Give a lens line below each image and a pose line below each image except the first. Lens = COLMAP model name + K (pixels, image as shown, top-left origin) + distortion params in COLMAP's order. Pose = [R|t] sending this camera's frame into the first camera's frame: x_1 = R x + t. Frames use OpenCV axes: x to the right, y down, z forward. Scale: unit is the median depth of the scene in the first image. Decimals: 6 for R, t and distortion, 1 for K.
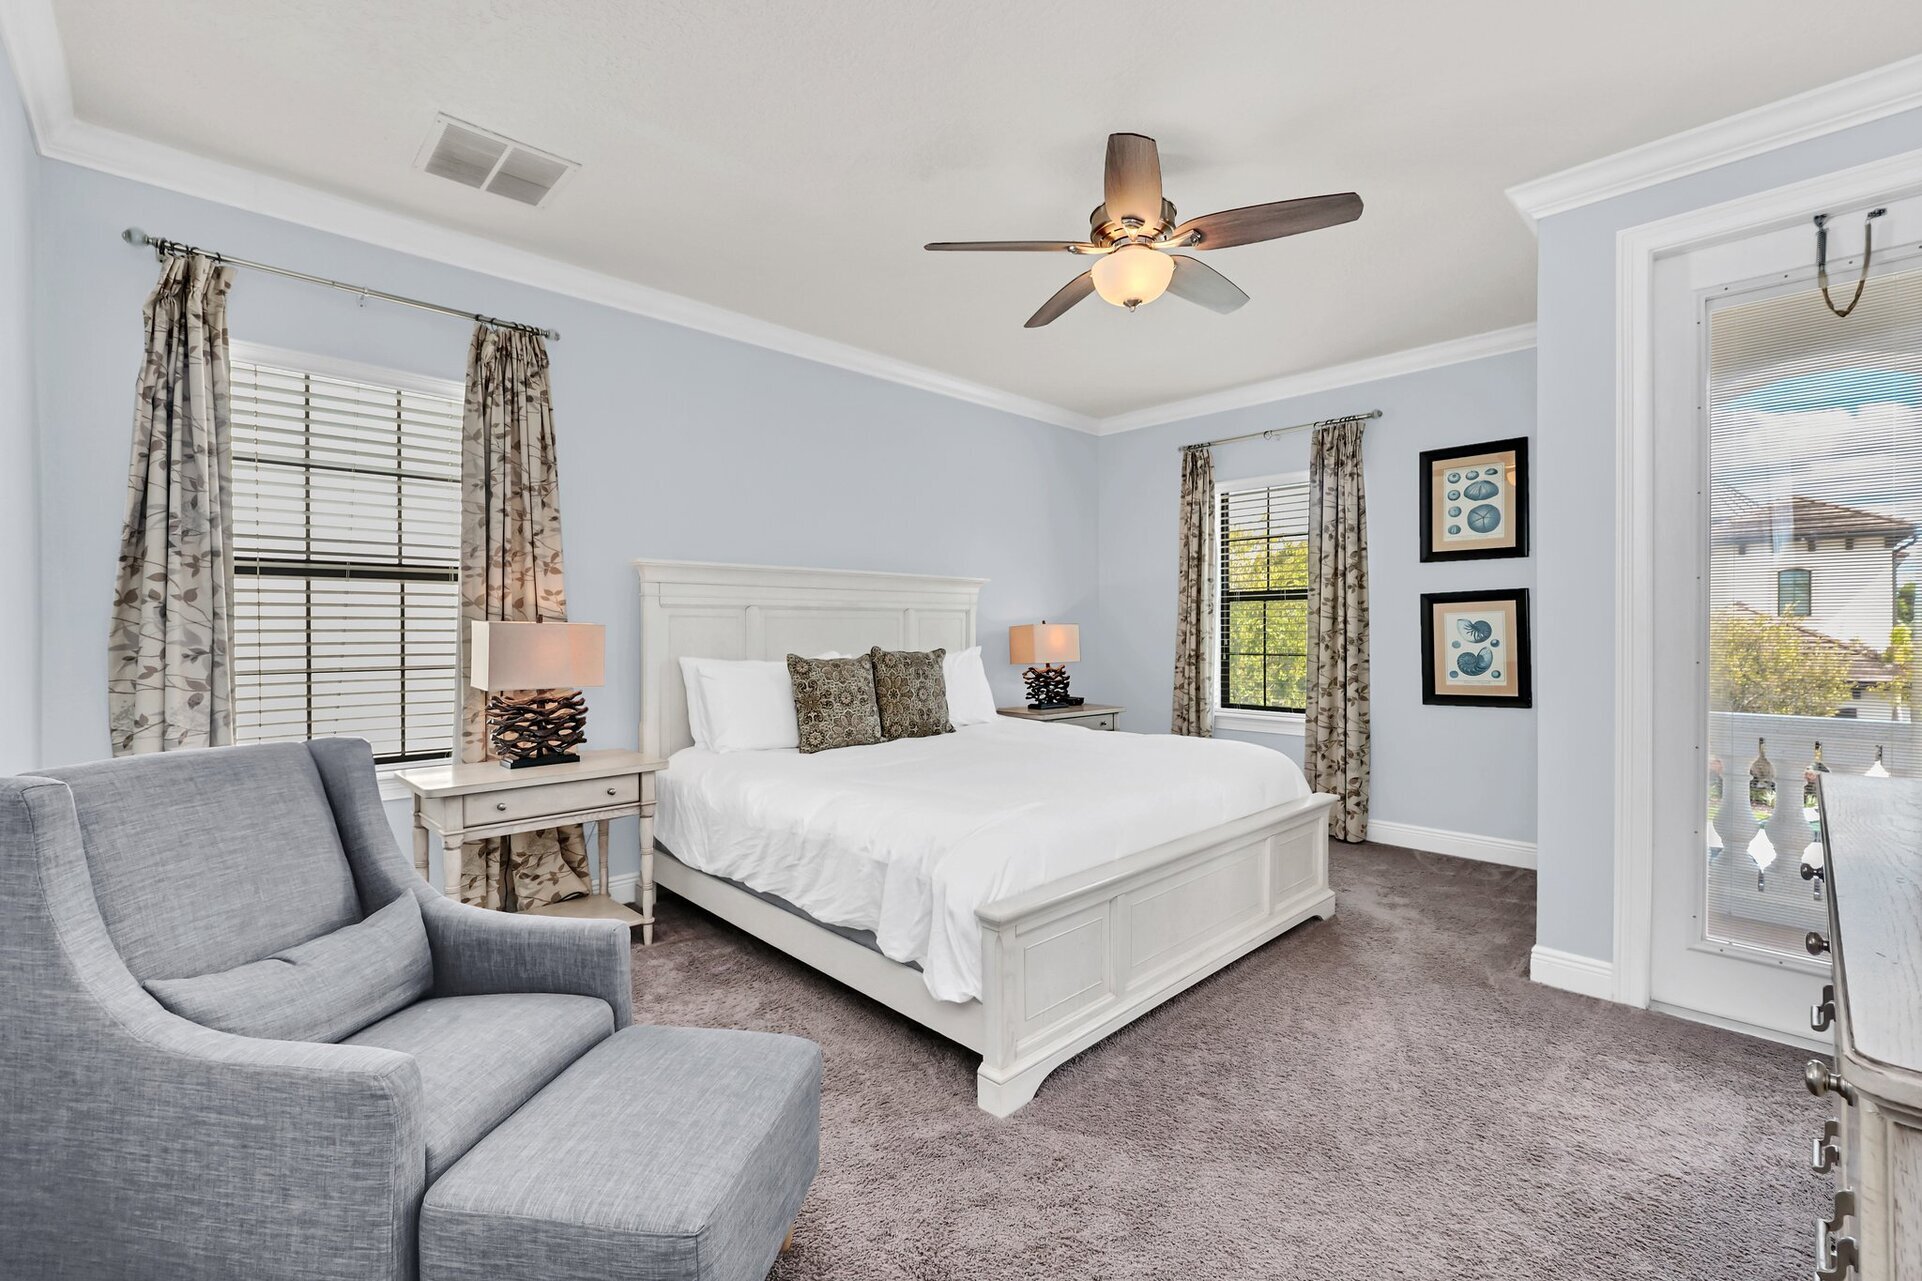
lens RADIAL K [[833.9, 0, 959.4], [0, 833.9, 634.6], [0, 0, 1]] dist [-0.018165, 0.006087]
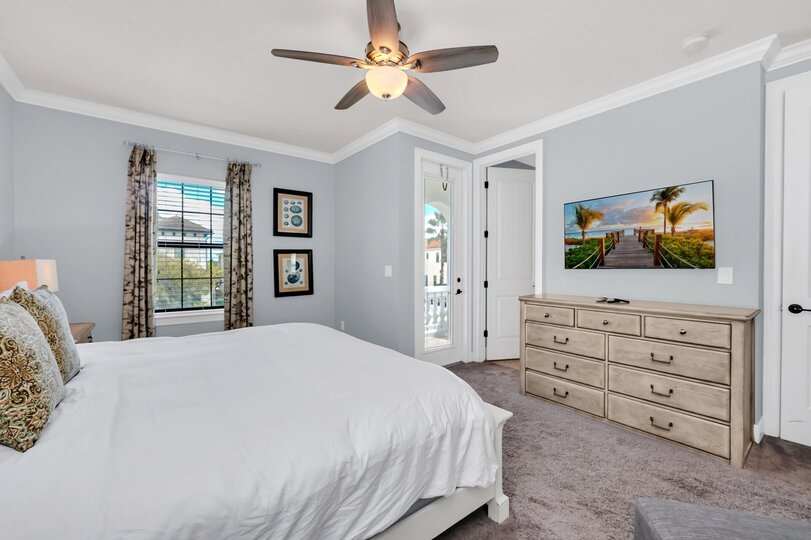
lens RADIAL K [[338.9, 0, 421.3], [0, 338.9, 265.0], [0, 0, 1]] dist [-0.000166, 0.000363]
pose [[0.097818, -0.000720, 0.995204, -0.328969], [0.000418, 1.000000, 0.000682, -0.005892], [-0.995204, 0.000349, 0.097818, 0.486007]]
